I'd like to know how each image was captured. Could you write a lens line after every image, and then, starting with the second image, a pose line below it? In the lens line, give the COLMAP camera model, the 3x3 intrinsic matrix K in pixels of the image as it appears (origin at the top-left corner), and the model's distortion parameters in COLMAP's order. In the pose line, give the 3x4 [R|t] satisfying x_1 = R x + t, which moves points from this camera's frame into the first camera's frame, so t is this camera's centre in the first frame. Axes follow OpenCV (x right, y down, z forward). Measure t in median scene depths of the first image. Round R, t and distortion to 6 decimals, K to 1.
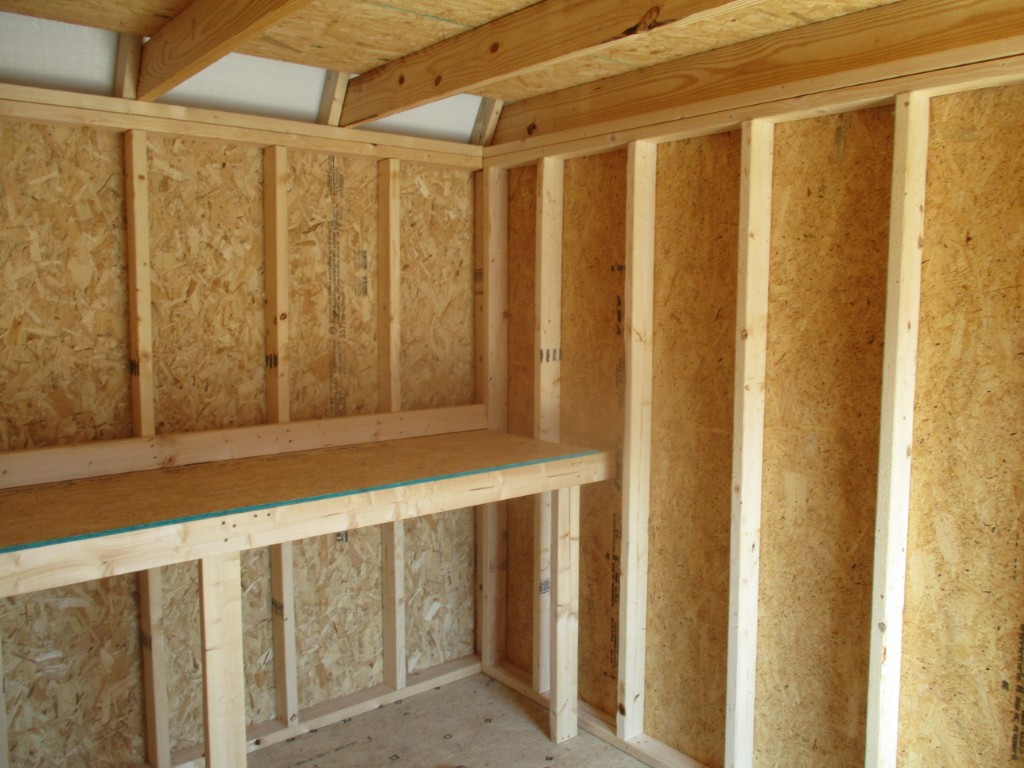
lens RADIAL K [[858.5, 0, 520.3], [0, 858.5, 378.0], [0, 0, 1]] dist [-0.027126, 0.027294]
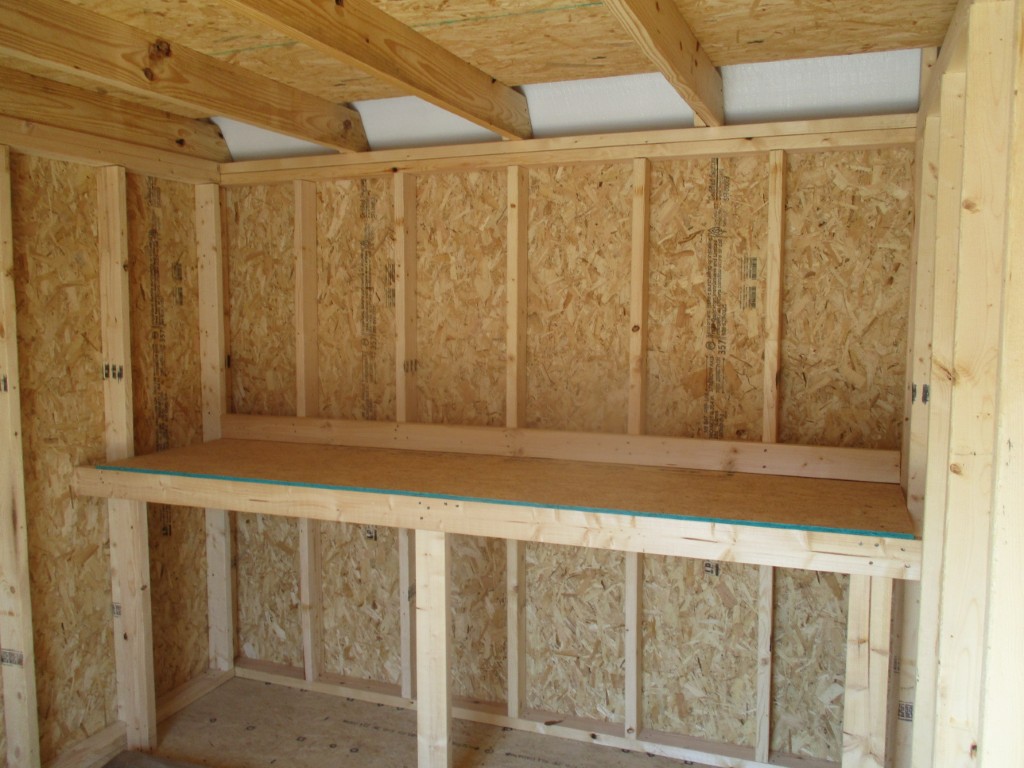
lens RADIAL K [[858.5, 0, 520.3], [0, 858.5, 378.0], [0, 0, 1]] dist [-0.027126, 0.027294]
pose [[0.494196, 0.076482, -0.865980, 0.502030], [-0.086784, 0.995487, 0.038394, -0.039025], [0.865008, 0.056179, 0.498603, 0.367980]]
